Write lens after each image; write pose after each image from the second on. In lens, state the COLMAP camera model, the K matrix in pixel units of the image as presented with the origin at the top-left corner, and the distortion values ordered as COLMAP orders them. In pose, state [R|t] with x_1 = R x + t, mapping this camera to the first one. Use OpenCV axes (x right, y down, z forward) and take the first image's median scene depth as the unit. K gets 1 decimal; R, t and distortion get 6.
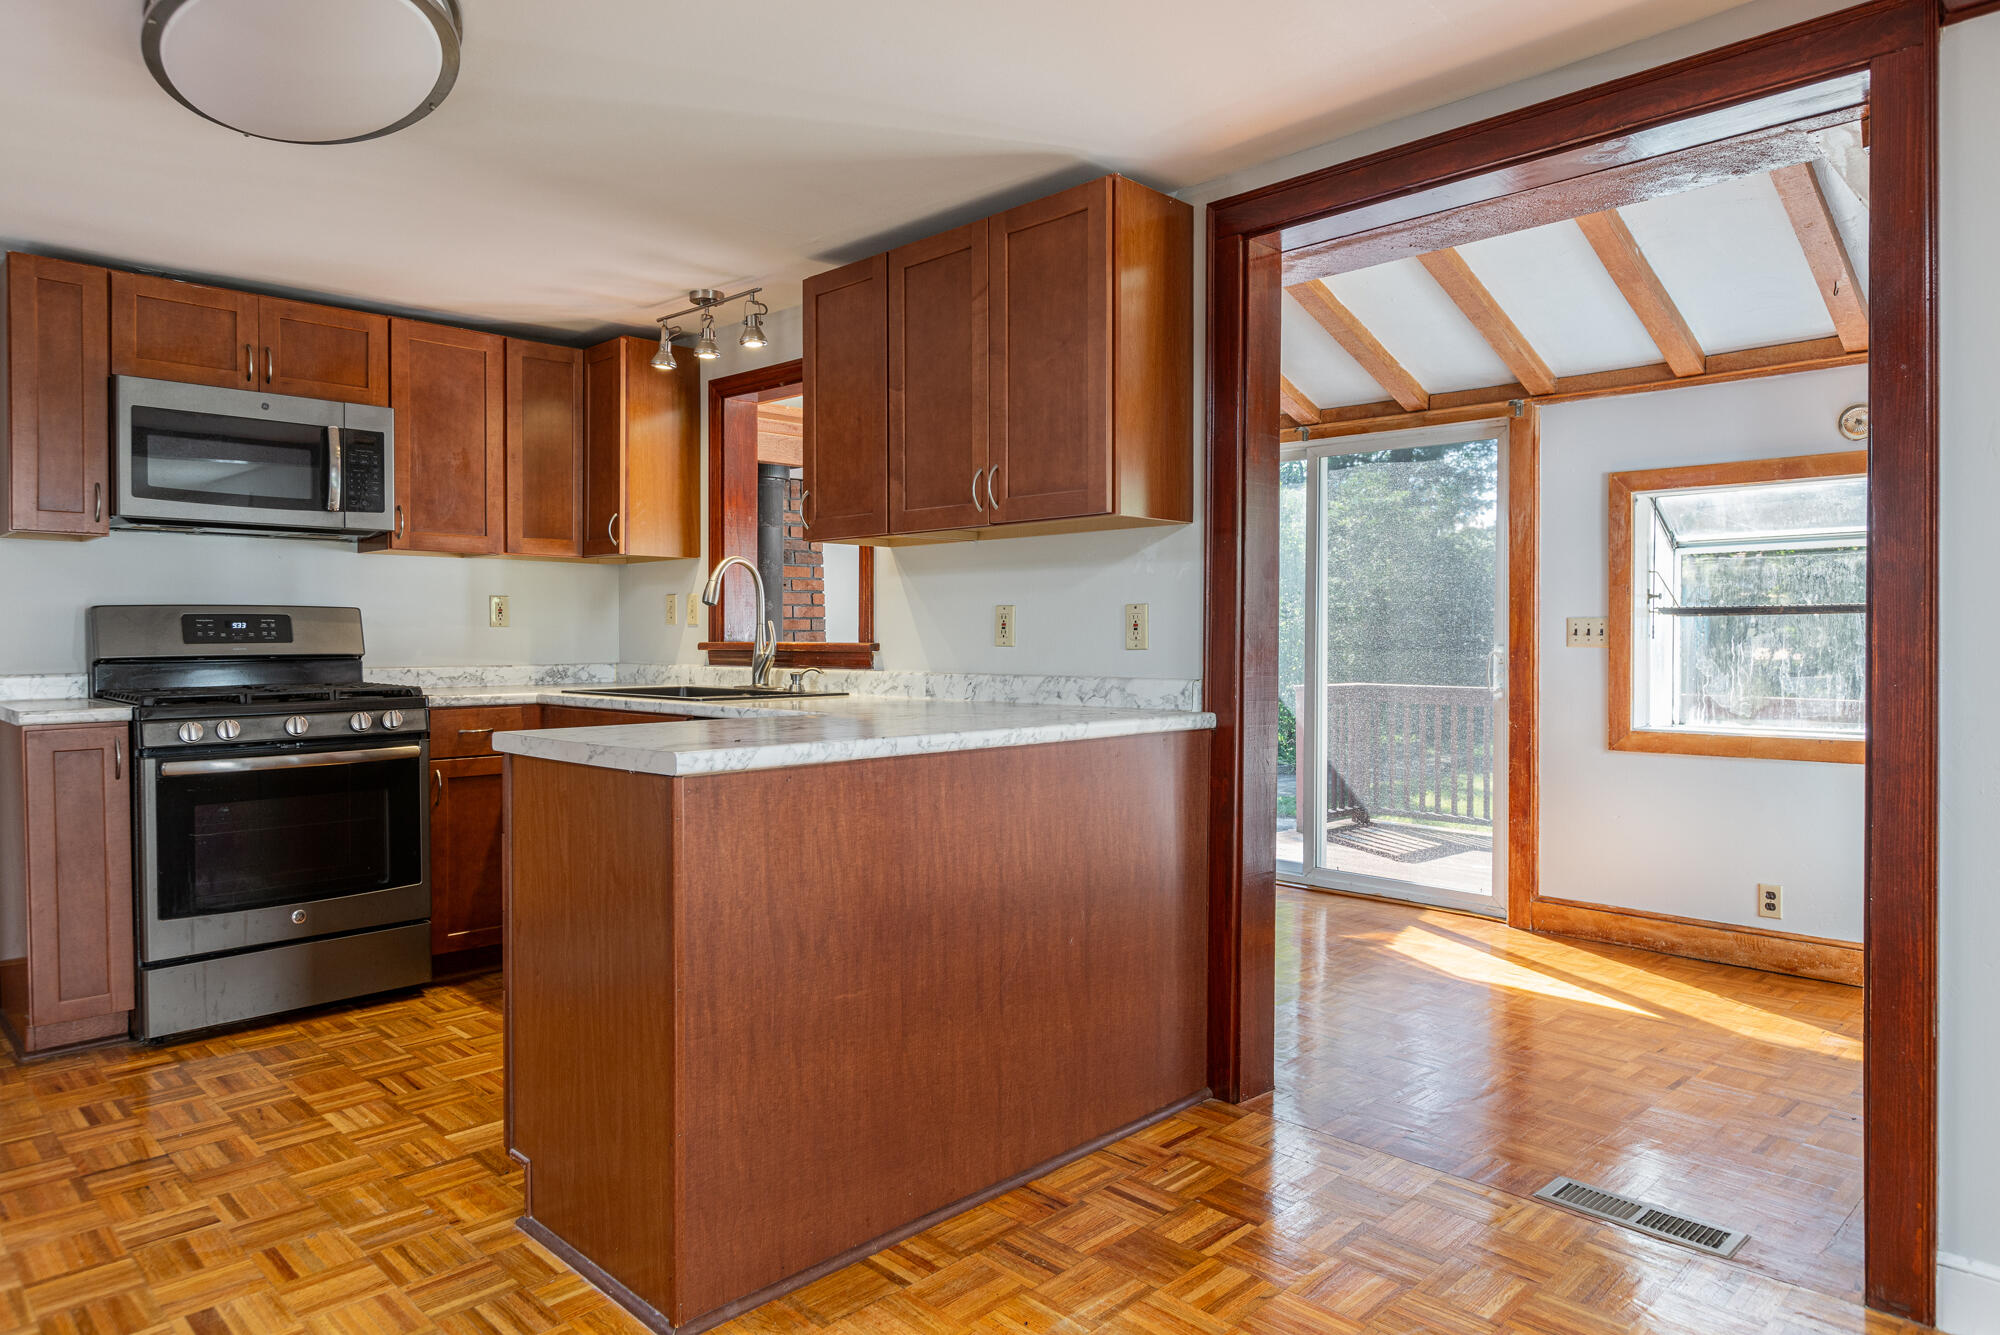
lens RADIAL K [[1210.8, 0, 1061.5], [0, 1210.8, 651.0], [0, 0, 1]] dist [-0.005972, -0.003343]
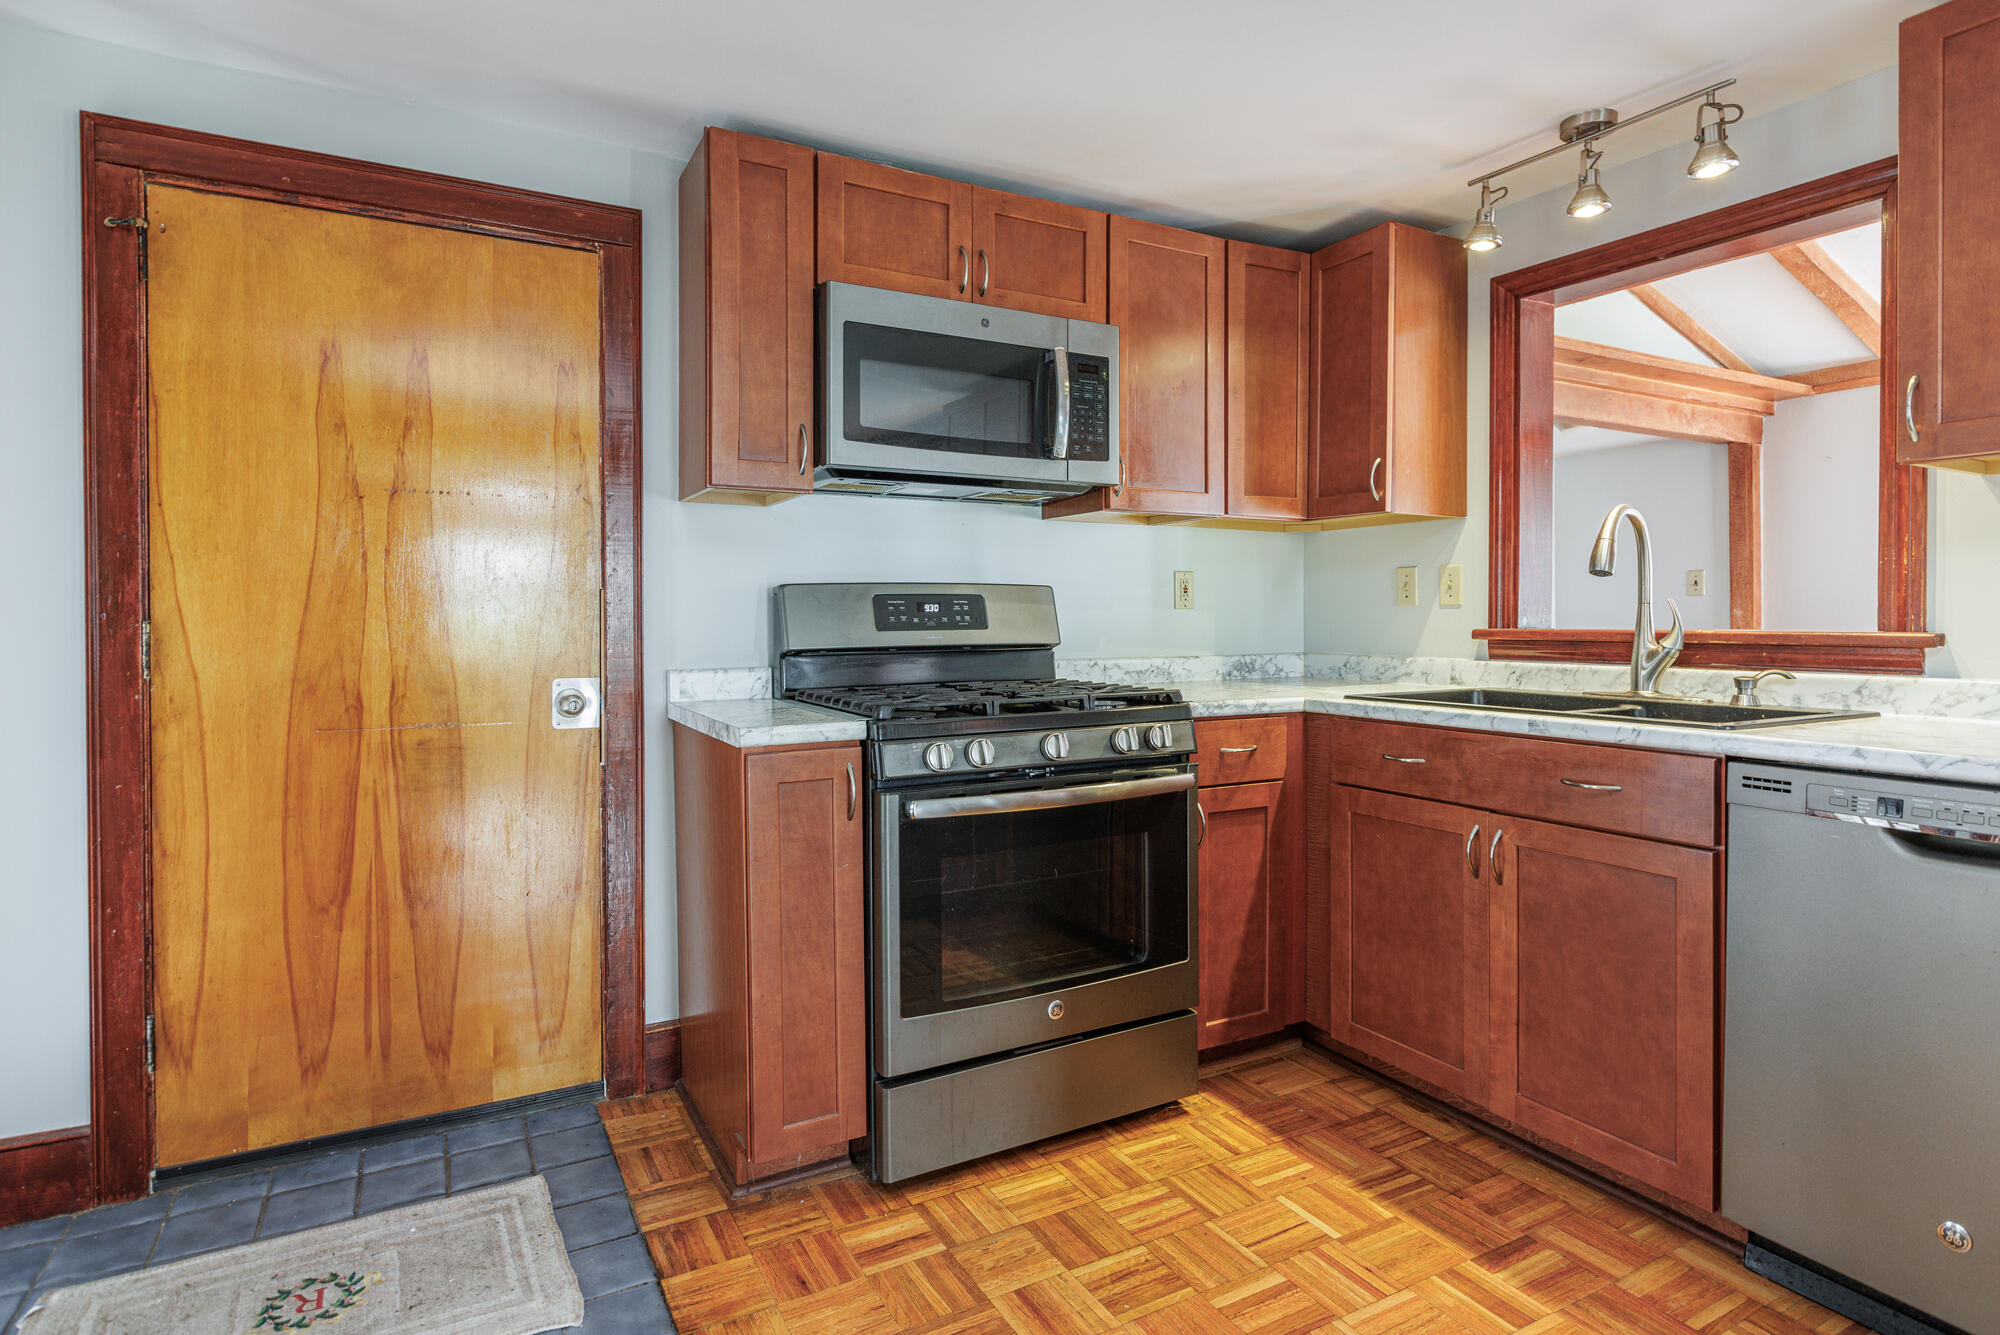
lens RADIAL K [[1041.0, 0, 1124.4], [0, 1041.0, 625.4], [0, 0, 1]] dist [-0.006322, 0.003108]
pose [[0.972326, 0.000406, -0.233626, -0.416700], [-0.001238, 0.999993, -0.003412, -0.007954], [0.233623, 0.003607, 0.972320, 0.375041]]
